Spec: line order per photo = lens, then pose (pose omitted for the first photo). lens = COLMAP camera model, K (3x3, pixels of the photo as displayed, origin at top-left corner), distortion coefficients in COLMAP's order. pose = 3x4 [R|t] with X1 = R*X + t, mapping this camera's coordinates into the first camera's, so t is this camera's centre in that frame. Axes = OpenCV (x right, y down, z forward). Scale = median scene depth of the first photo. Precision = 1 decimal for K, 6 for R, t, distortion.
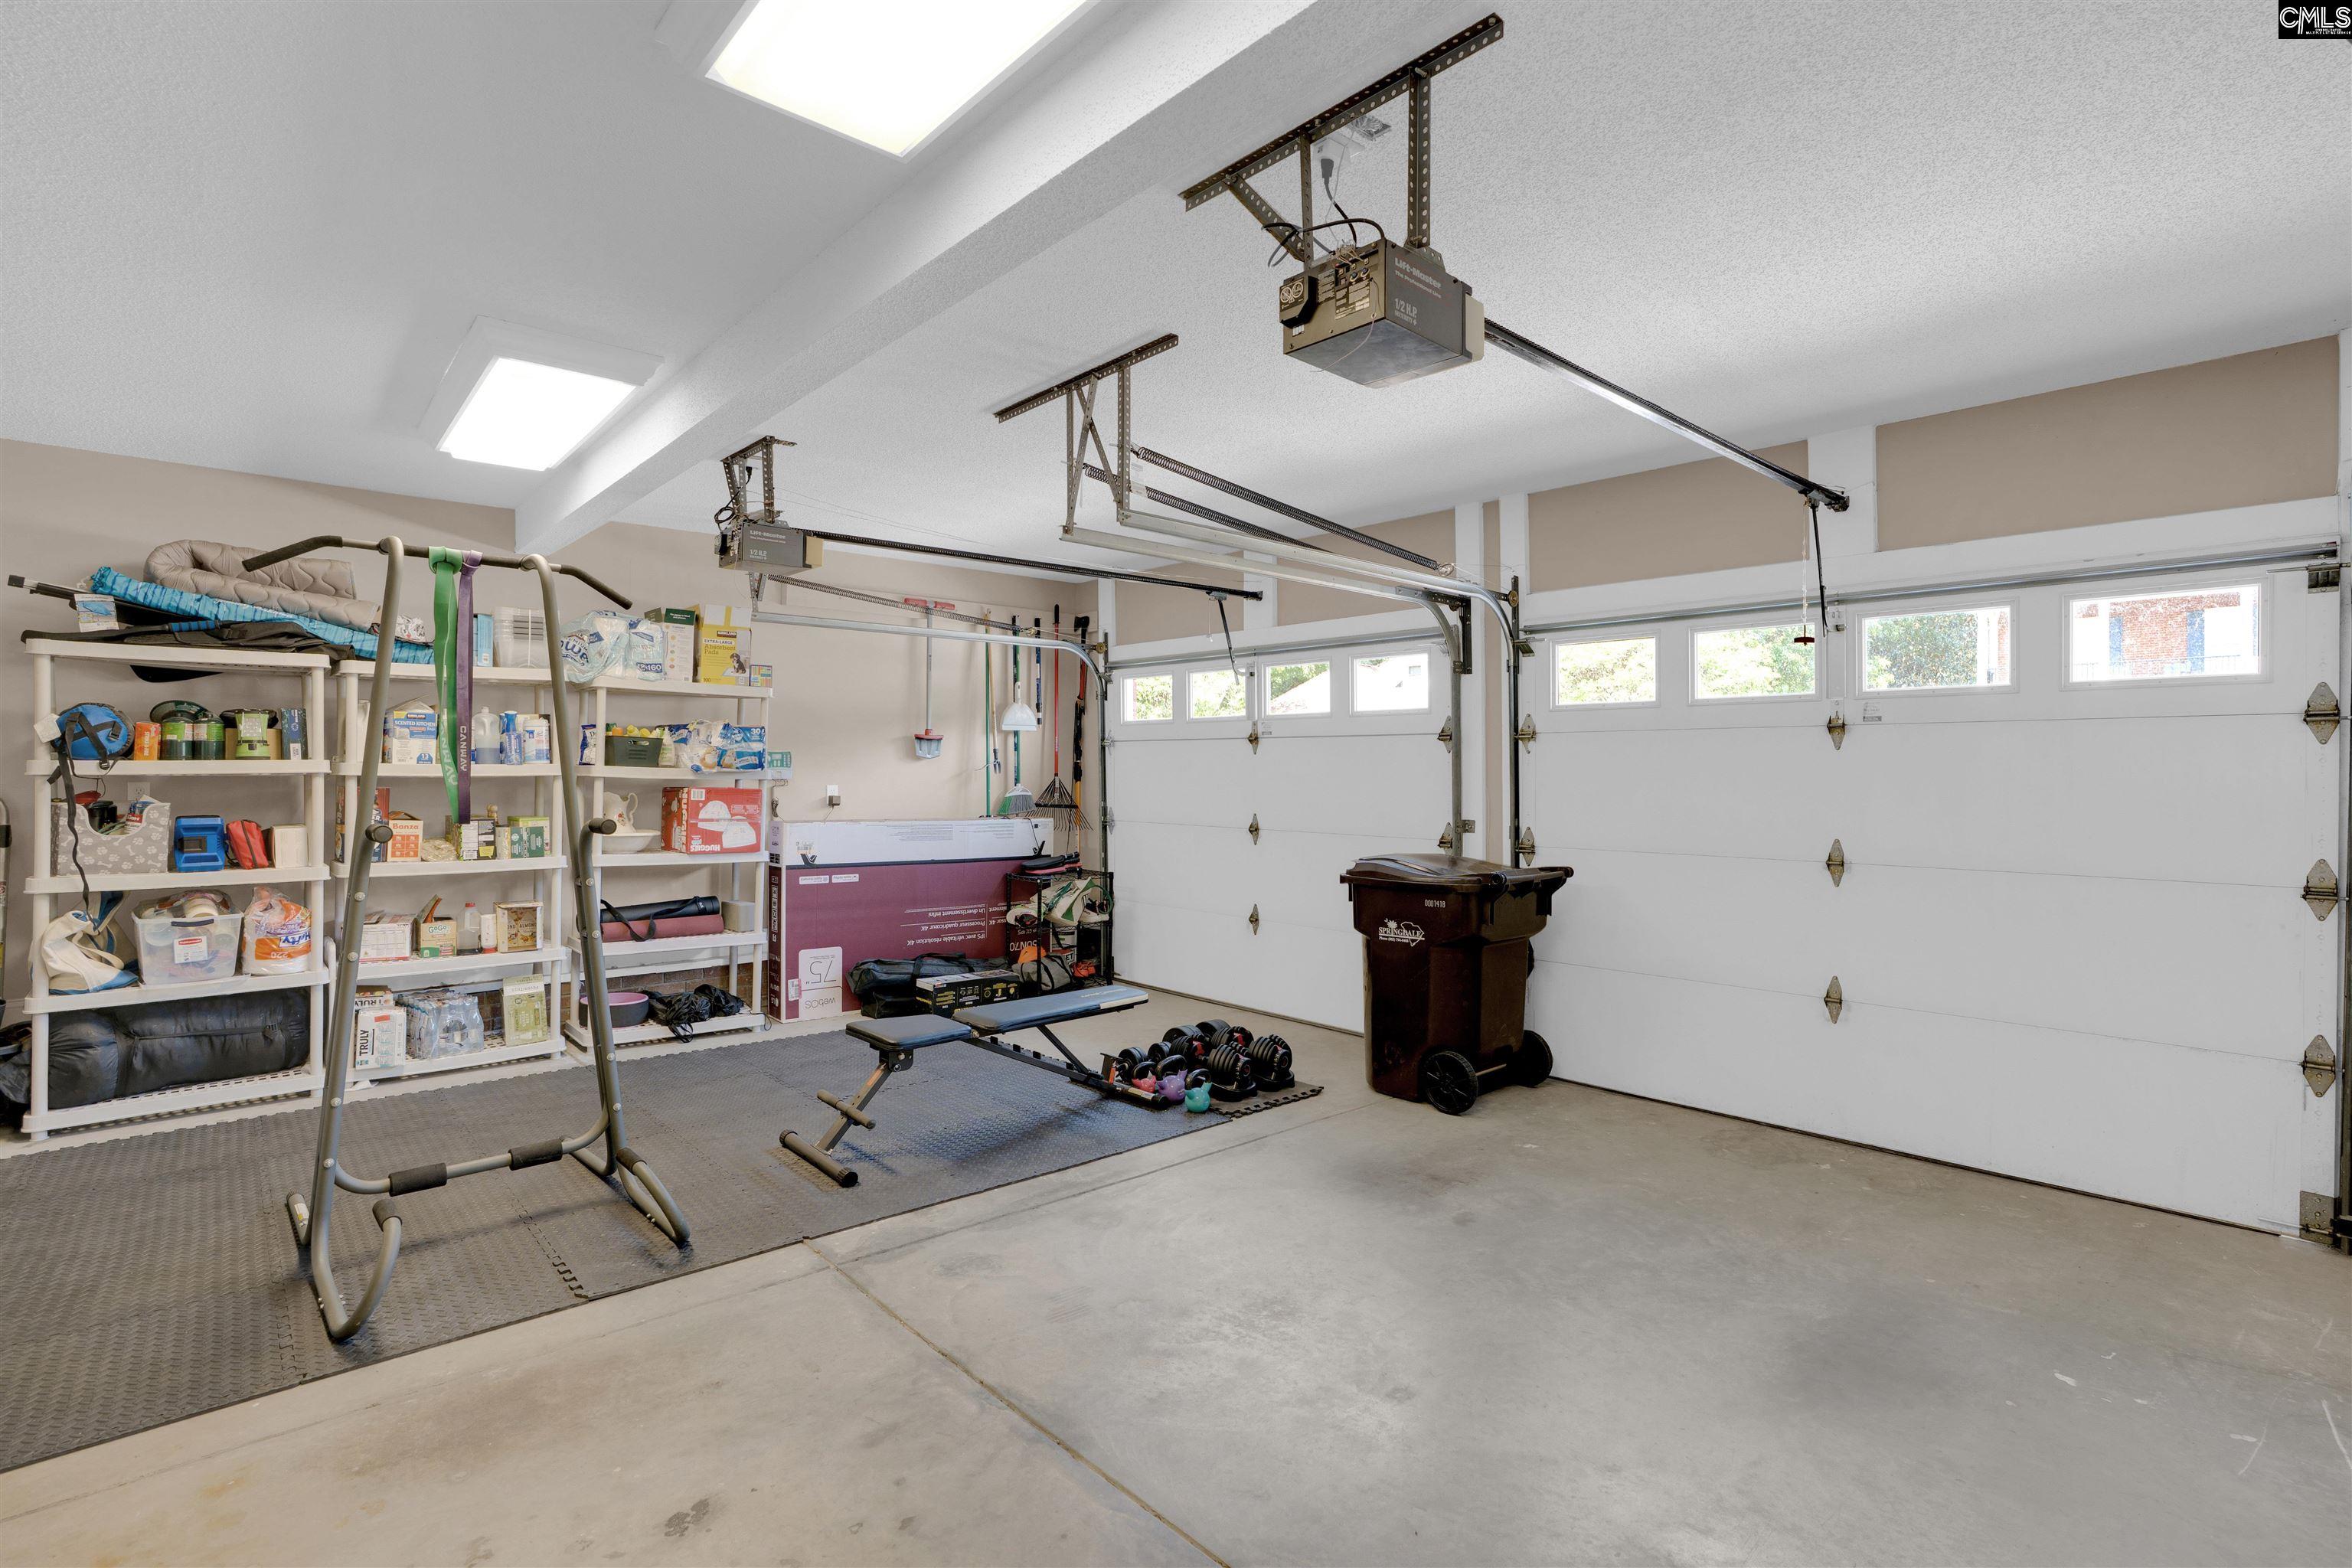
lens RADIAL K [[1102.7, 0, 1173.9], [0, 1102.7, 776.9], [0, 0, 1]] dist [-0.054614, 0.026583]
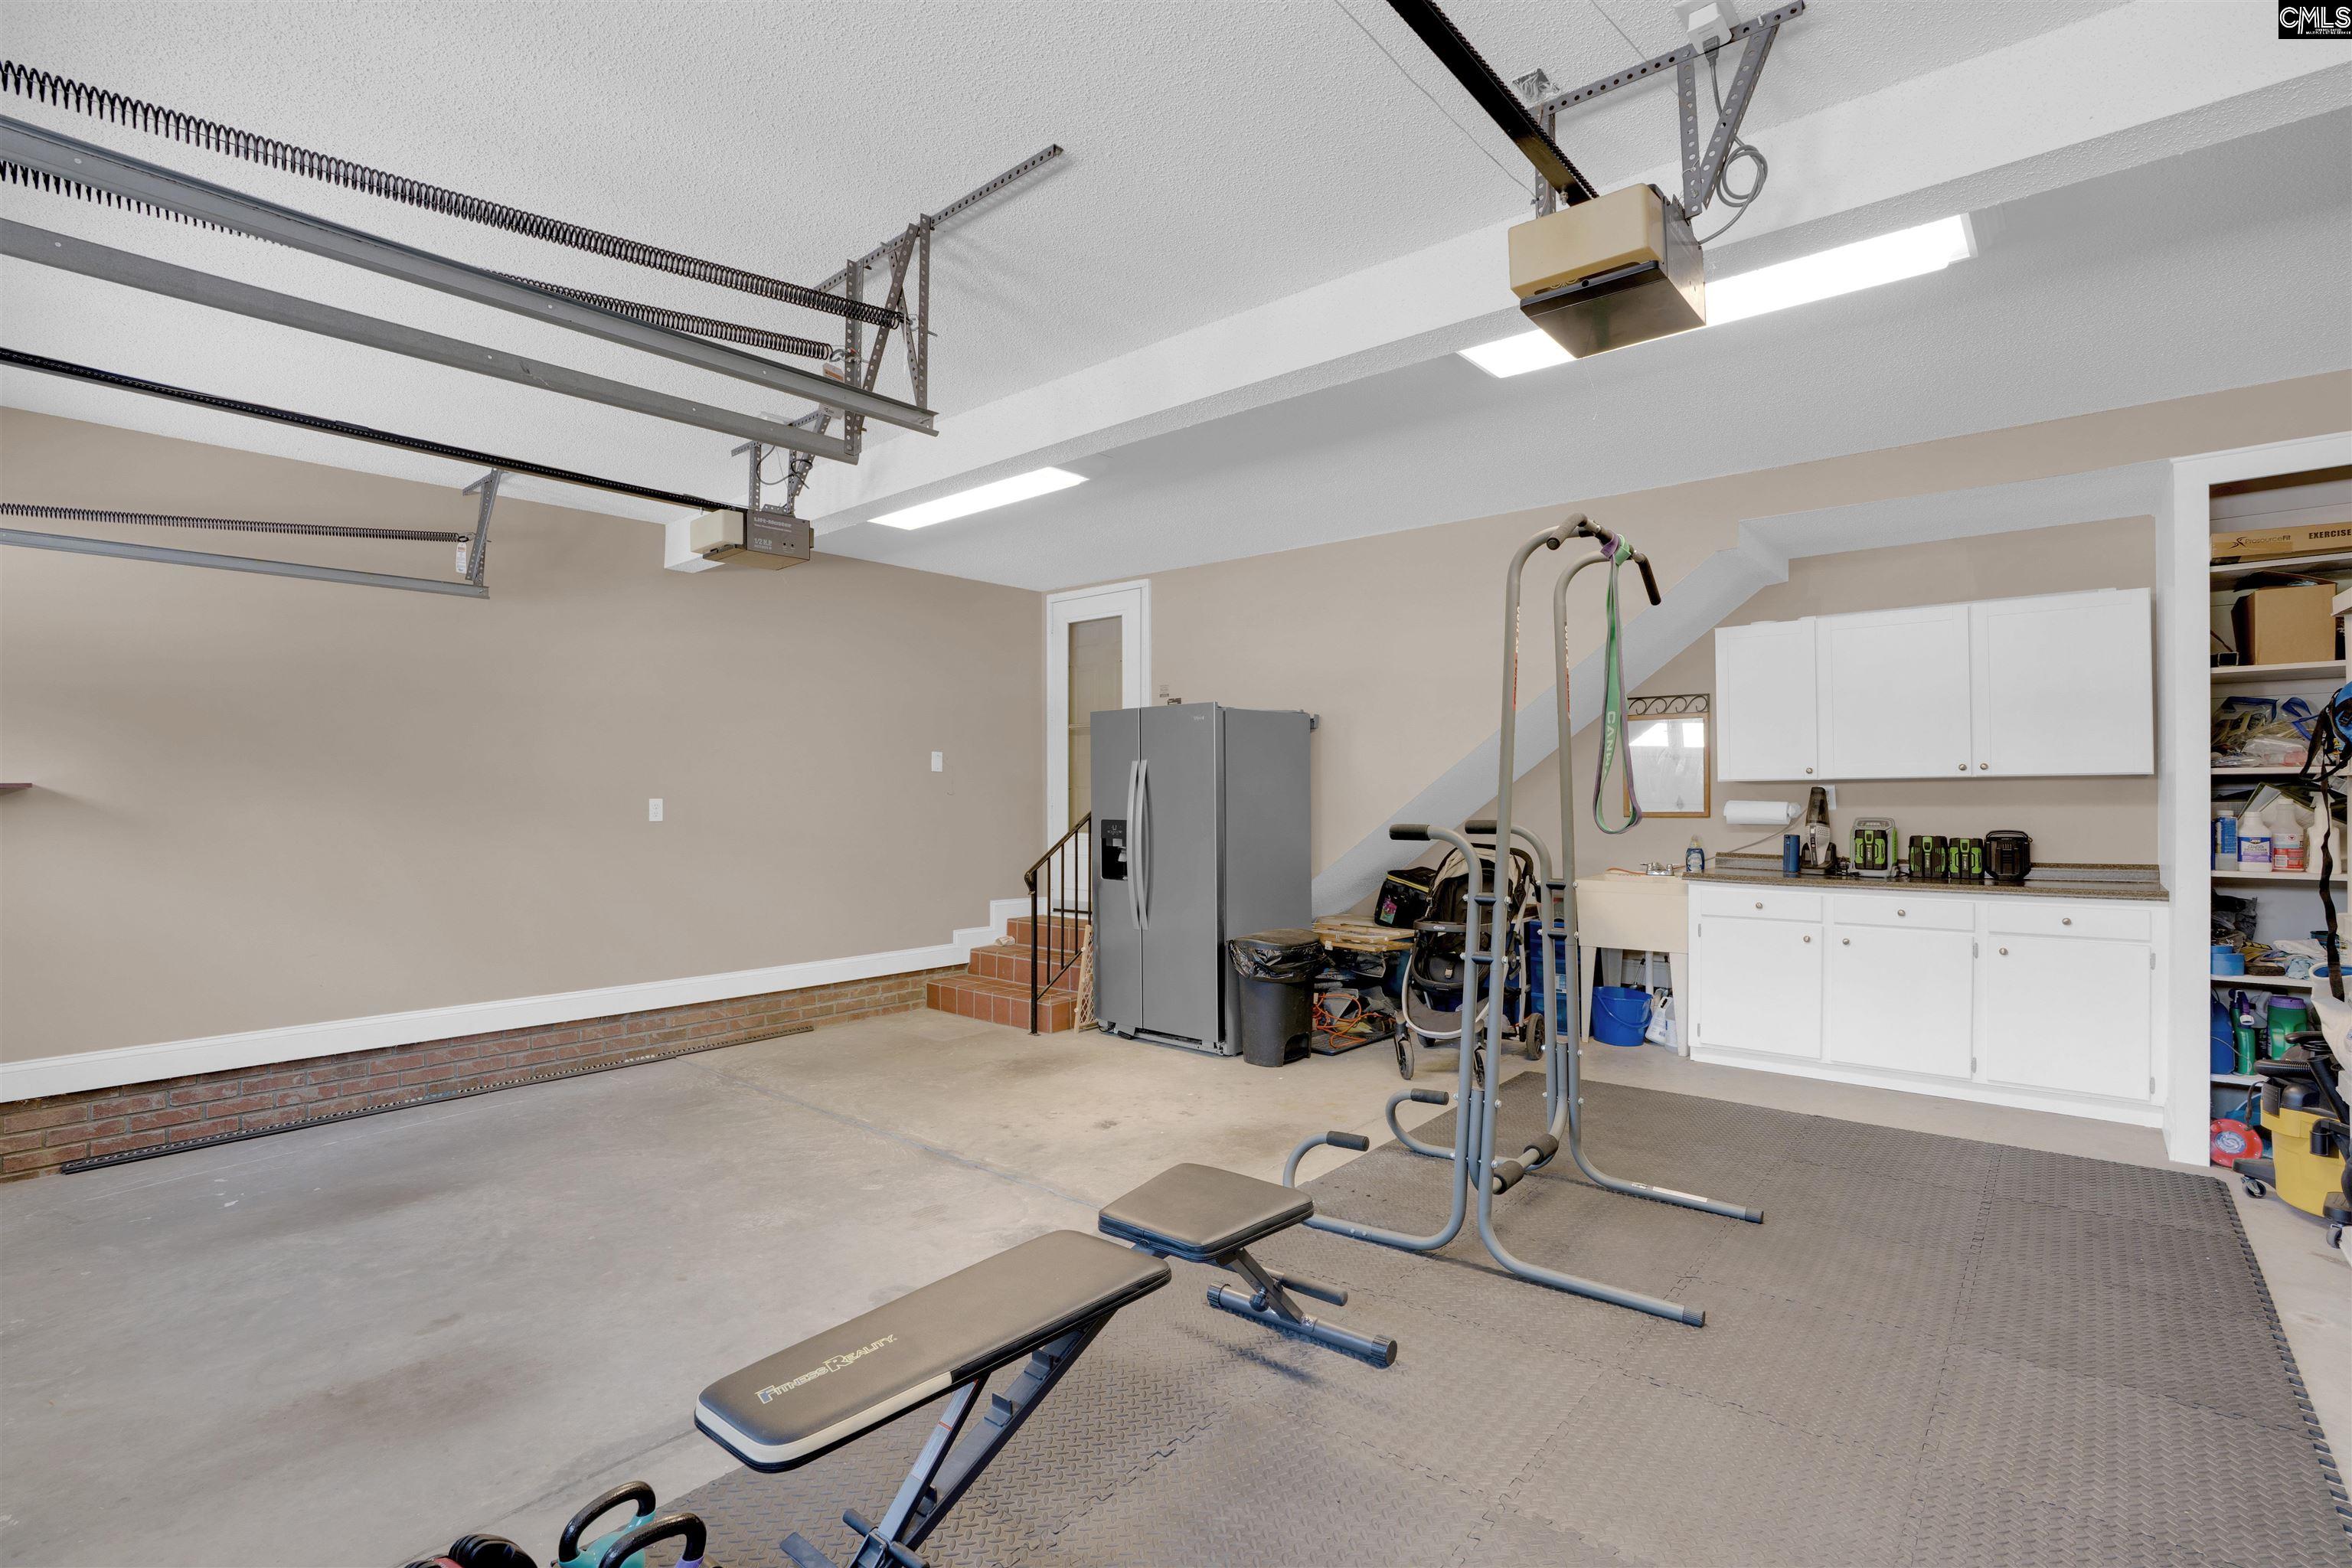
lens RADIAL K [[1102.7, 0, 1173.9], [0, 1102.7, 776.9], [0, 0, 1]] dist [-0.054614, 0.026583]
pose [[-0.992557, 0.001828, -0.121770, -0.258968], [0.002918, 0.999957, -0.008776, 0.004338], [0.121749, -0.009066, -0.992520, 2.647525]]
